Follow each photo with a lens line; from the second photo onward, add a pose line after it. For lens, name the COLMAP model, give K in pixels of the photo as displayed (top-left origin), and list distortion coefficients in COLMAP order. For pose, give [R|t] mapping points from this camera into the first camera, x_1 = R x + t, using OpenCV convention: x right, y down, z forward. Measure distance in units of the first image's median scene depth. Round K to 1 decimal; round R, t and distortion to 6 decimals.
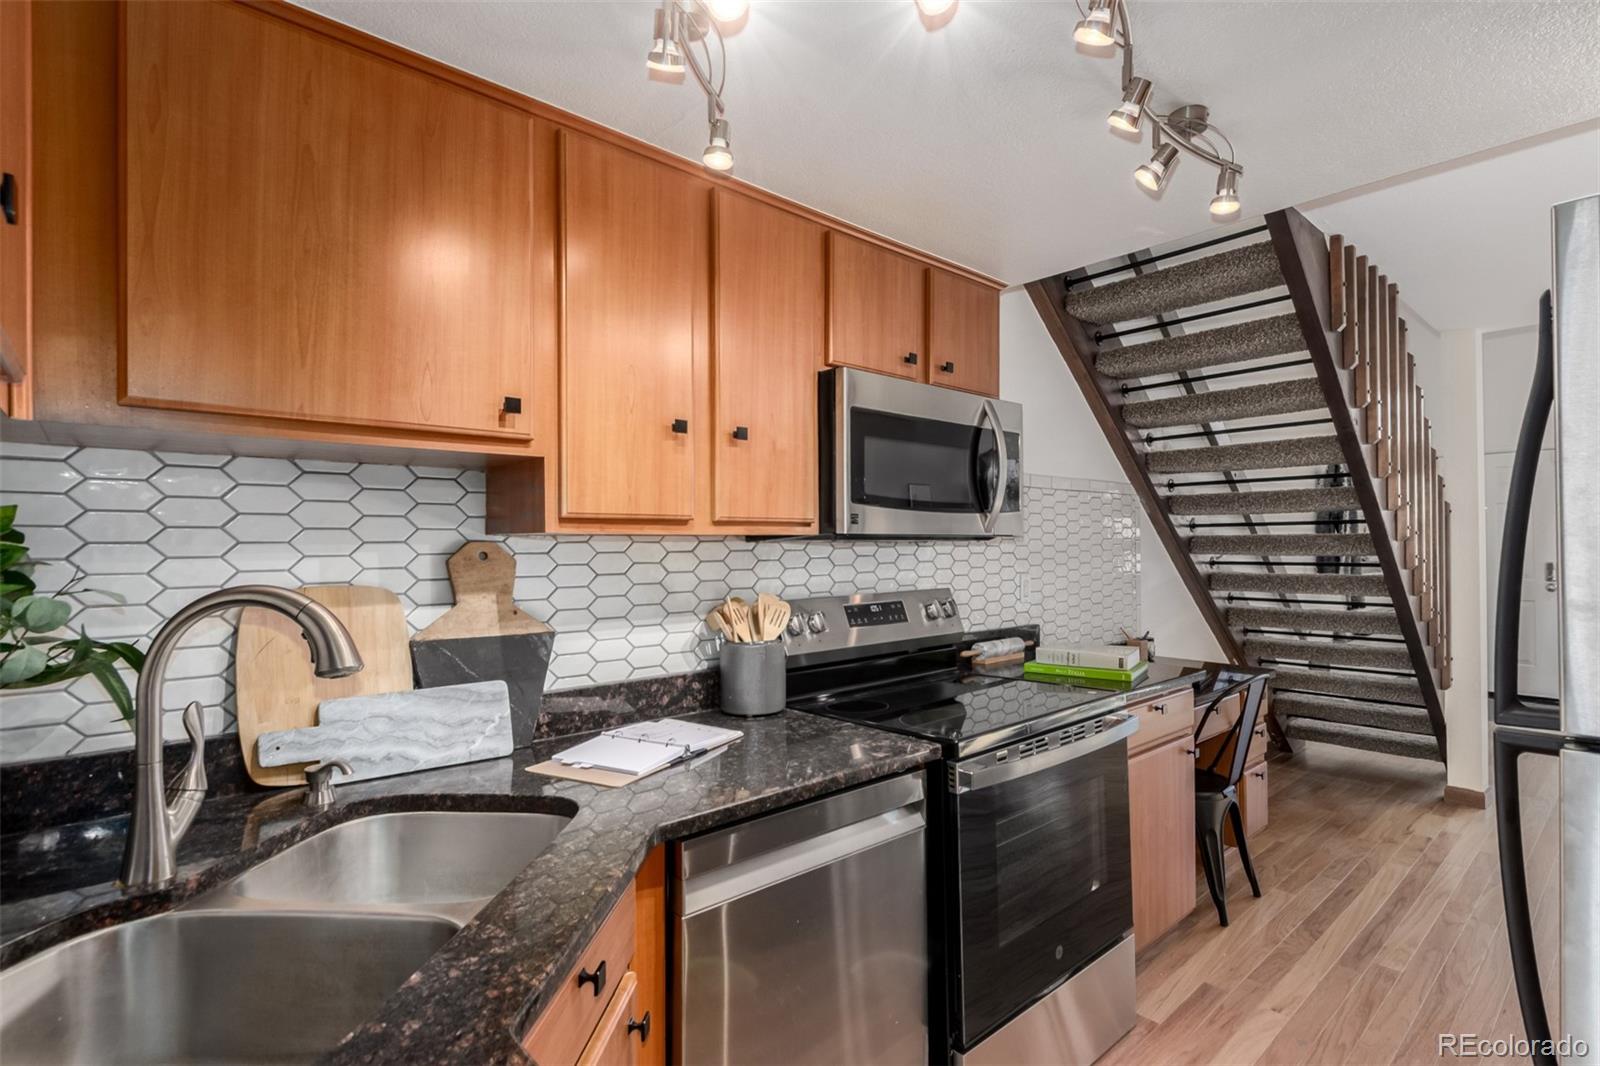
lens RADIAL K [[772.4, 0, 800.2], [0, 772.4, 541.5], [0, 0, 1]] dist [0.015702, -0.005563]
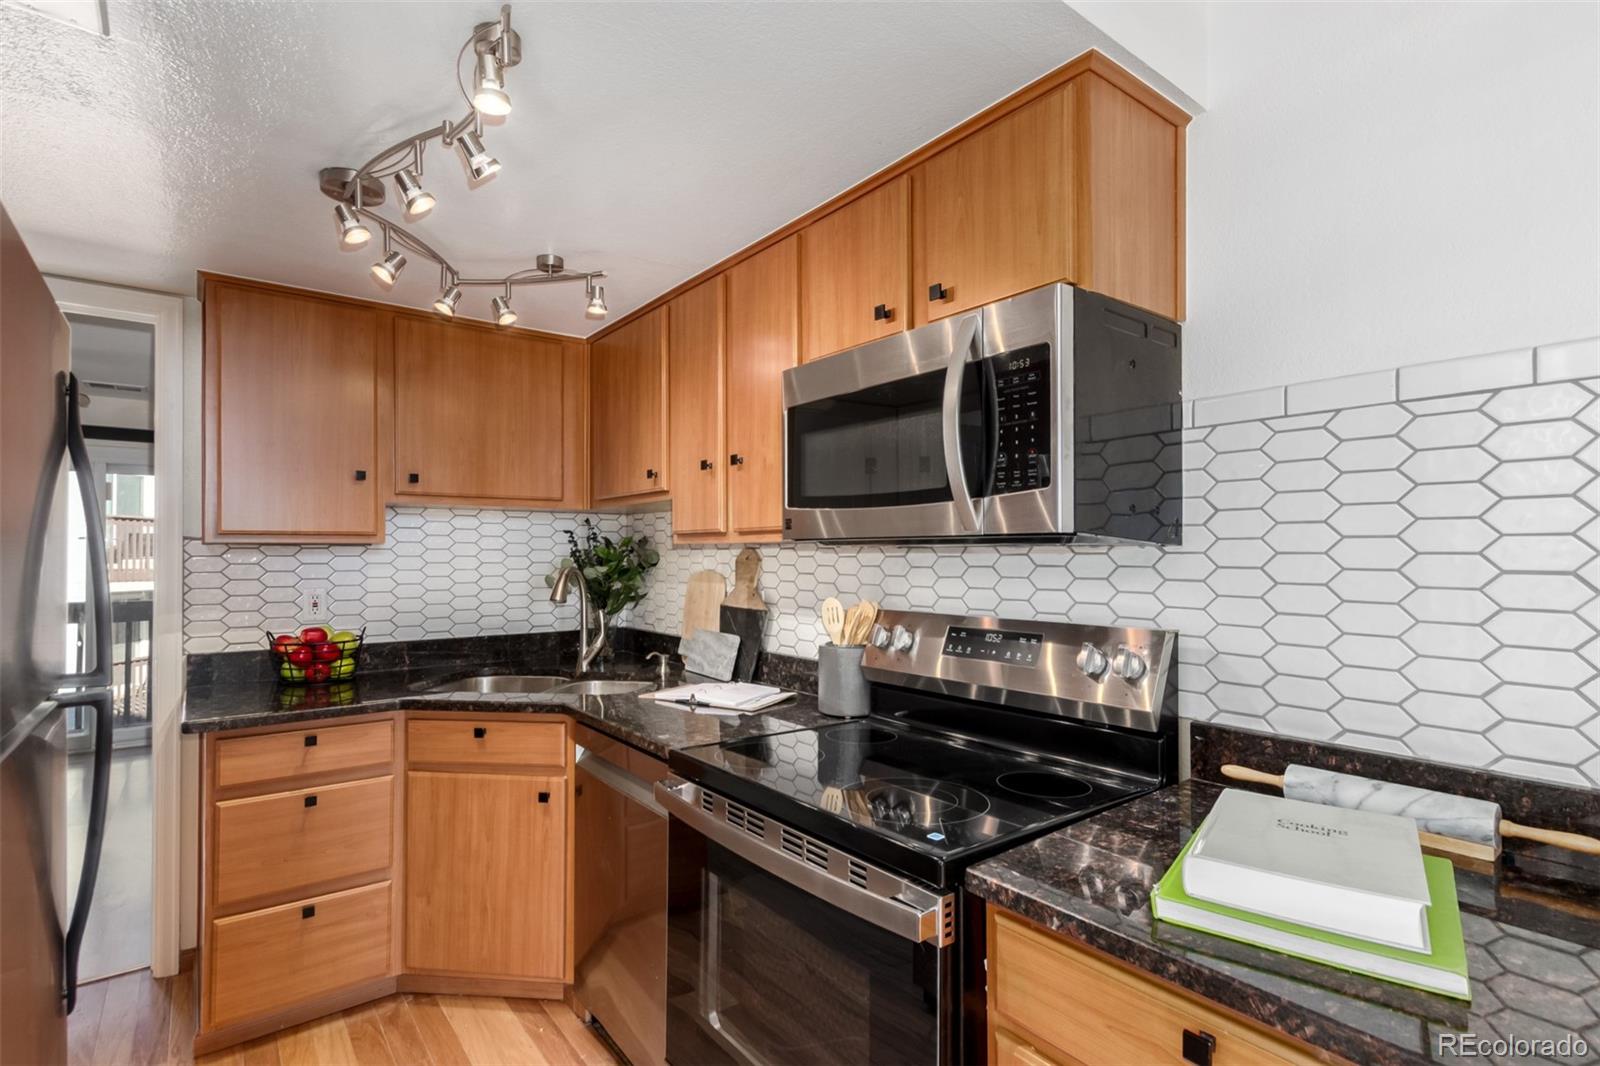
lens RADIAL K [[772.4, 0, 799.4], [0, 772.4, 541.5], [0, 0, 1]] dist [0.015702, -0.005563]
pose [[-0.067411, -0.005573, -0.997710, 0.998629], [0.008468, 0.999945, -0.006158, -0.001546], [0.997689, -0.008864, -0.067360, 1.042446]]
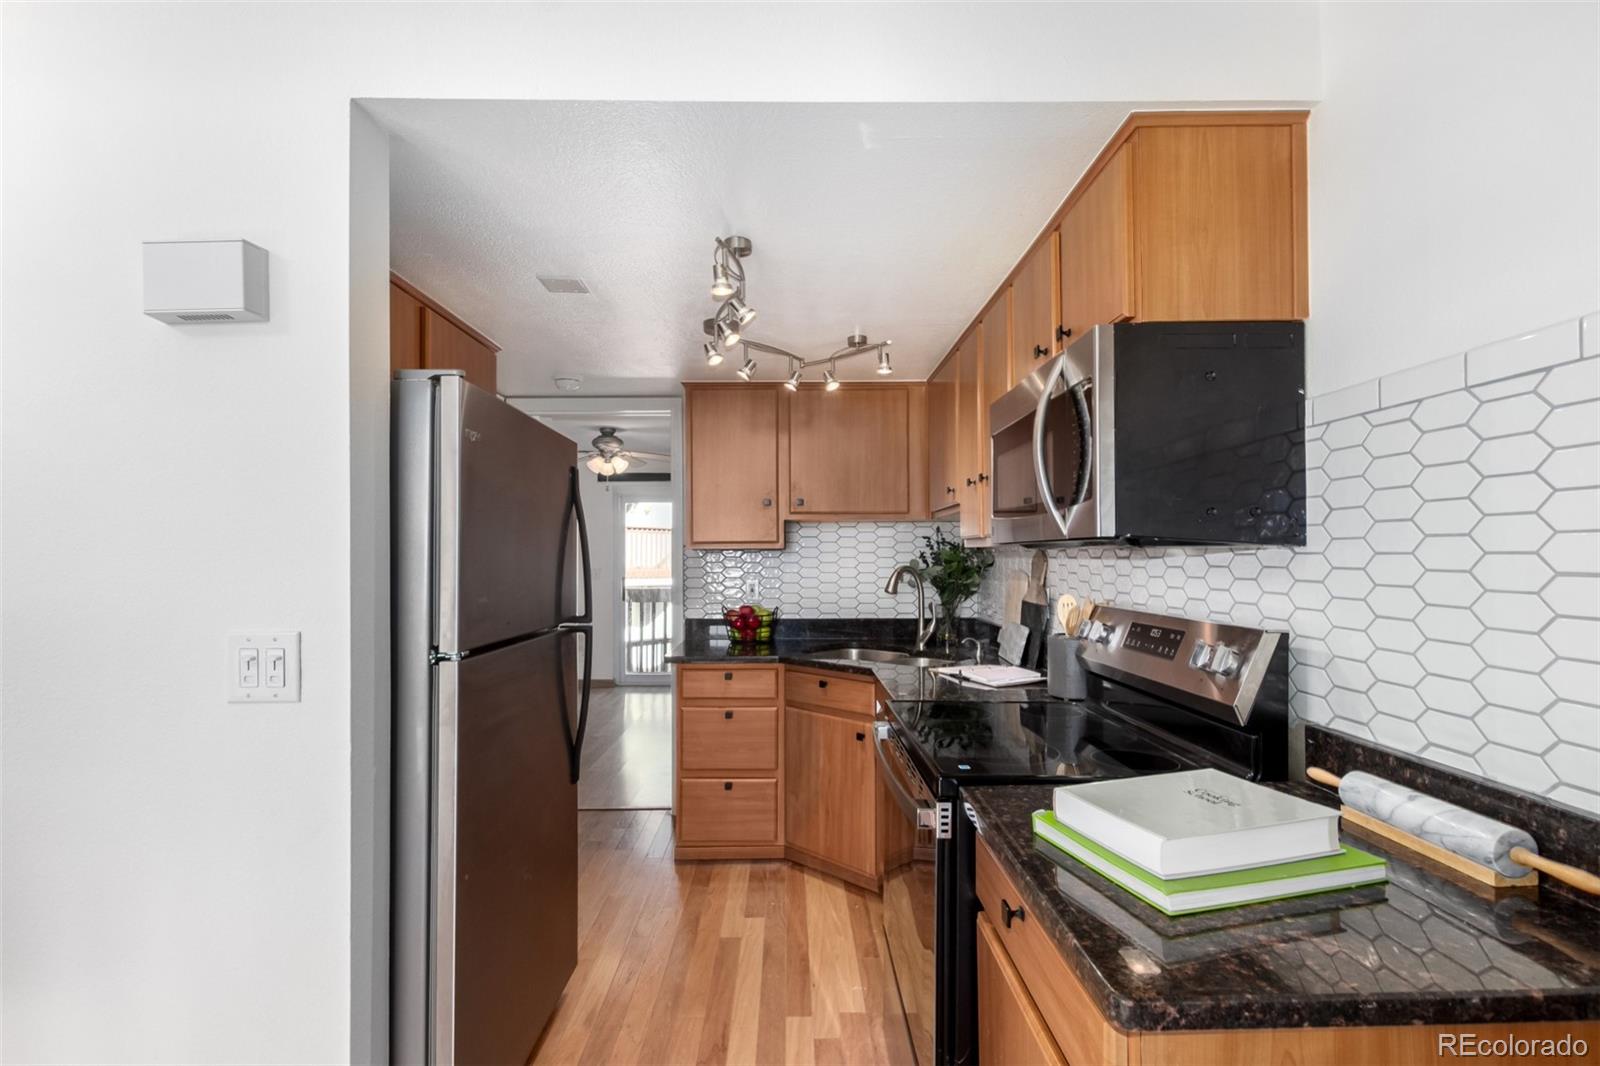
lens RADIAL K [[772.4, 0, 804.1], [0, 772.4, 538.9], [0, 0, 1]] dist [0.015702, -0.005563]
pose [[-0.665859, -0.004991, -0.746061, 1.103428], [0.014784, 0.999693, -0.019882, 0.002085], [0.745931, -0.024269, -0.665580, 1.534870]]
